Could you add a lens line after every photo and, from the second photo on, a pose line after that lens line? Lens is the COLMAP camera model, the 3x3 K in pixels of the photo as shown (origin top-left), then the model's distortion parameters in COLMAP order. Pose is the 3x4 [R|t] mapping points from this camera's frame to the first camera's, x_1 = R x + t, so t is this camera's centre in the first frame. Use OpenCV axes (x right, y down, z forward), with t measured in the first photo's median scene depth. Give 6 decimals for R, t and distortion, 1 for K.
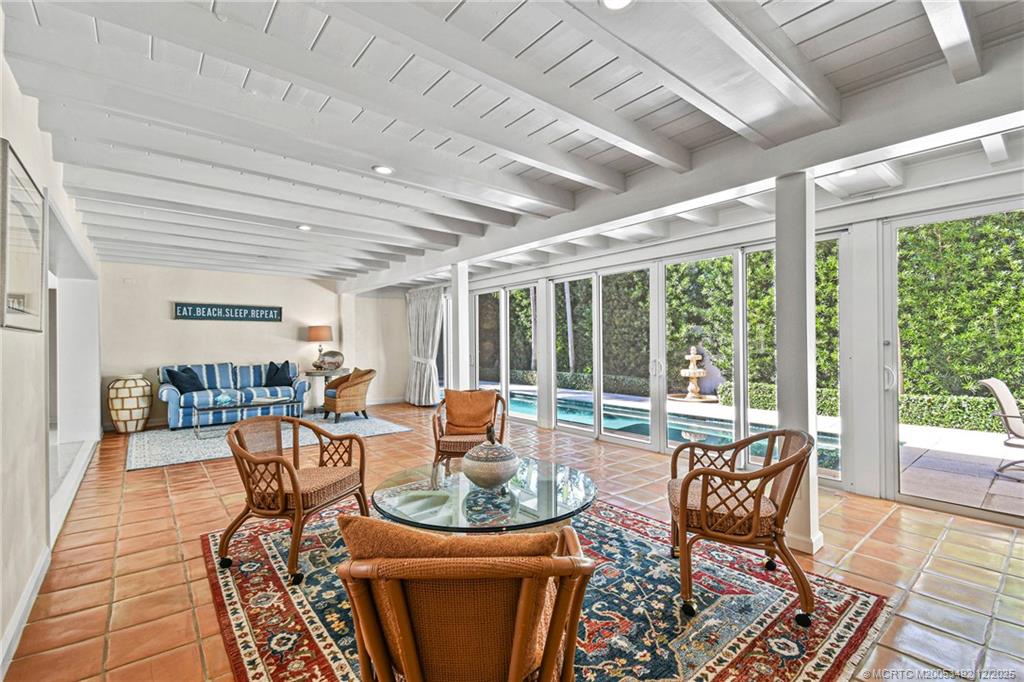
lens RADIAL K [[451.1, 0, 519.5], [0, 451.1, 342.3], [0, 0, 1]] dist [0.011770, -0.000183]
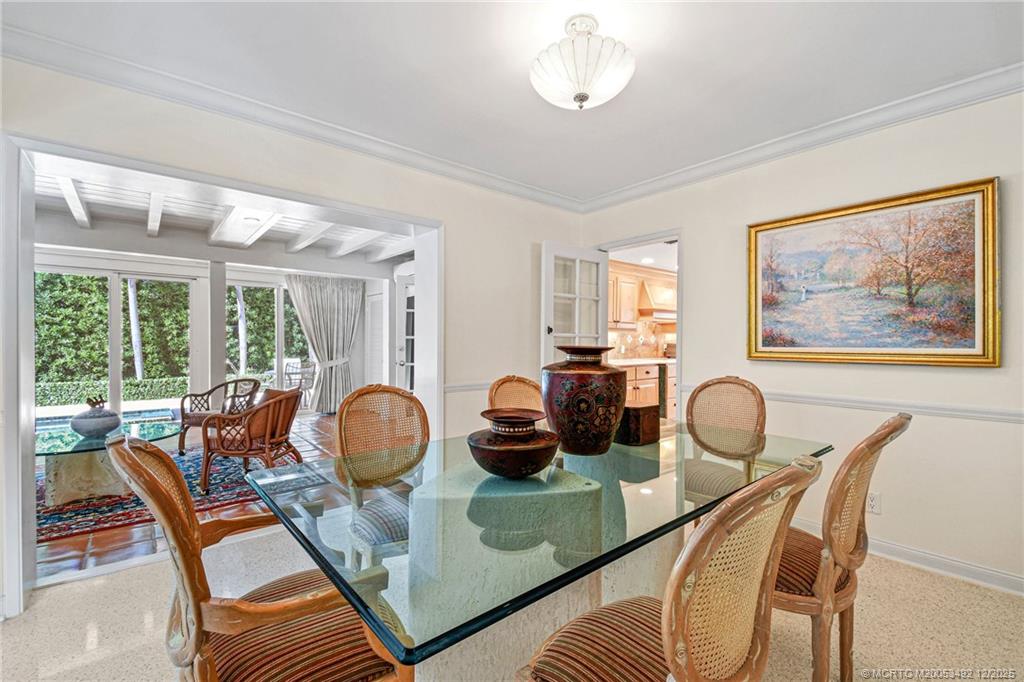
lens RADIAL K [[451.1, 0, 516.2], [0, 451.1, 340.8], [0, 0, 1]] dist [0.011770, -0.000183]
pose [[0.004905, 0.010086, 0.999937, -0.576847], [-0.007173, 0.999924, -0.010051, 0.001727], [-0.999962, -0.007124, 0.004977, -0.148035]]
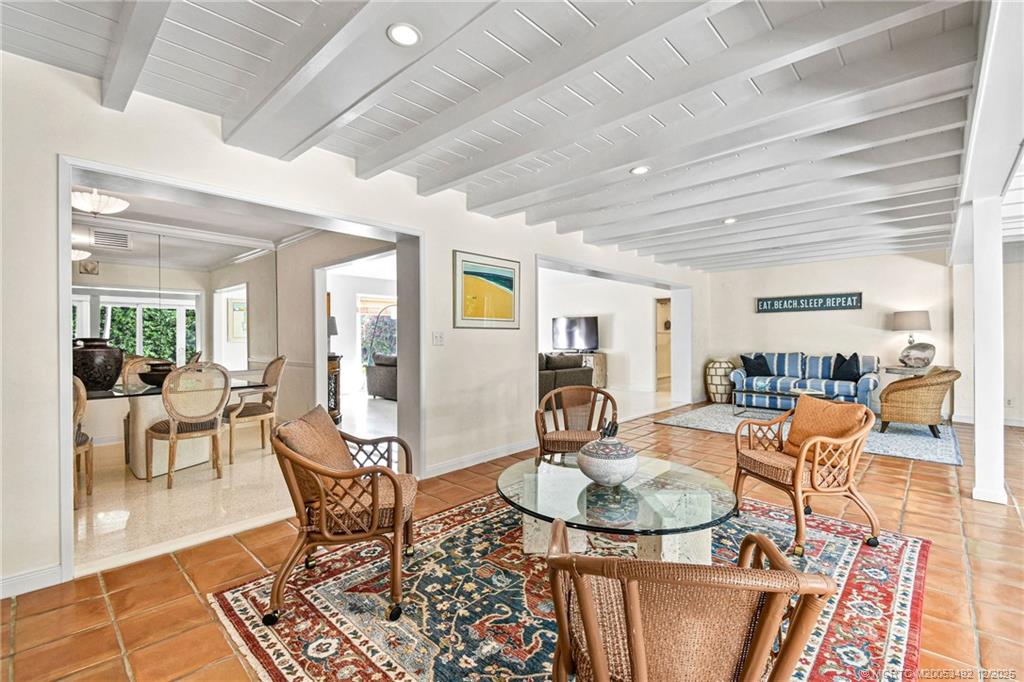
lens RADIAL K [[451.1, 0, 517.4], [0, 451.1, 340.0], [0, 0, 1]] dist [0.011770, -0.000183]
pose [[0.113499, 0.011356, -0.993473, 0.312384], [0.005121, 0.999915, 0.012014, 0.001249], [0.993525, -0.006451, 0.113431, 0.256118]]
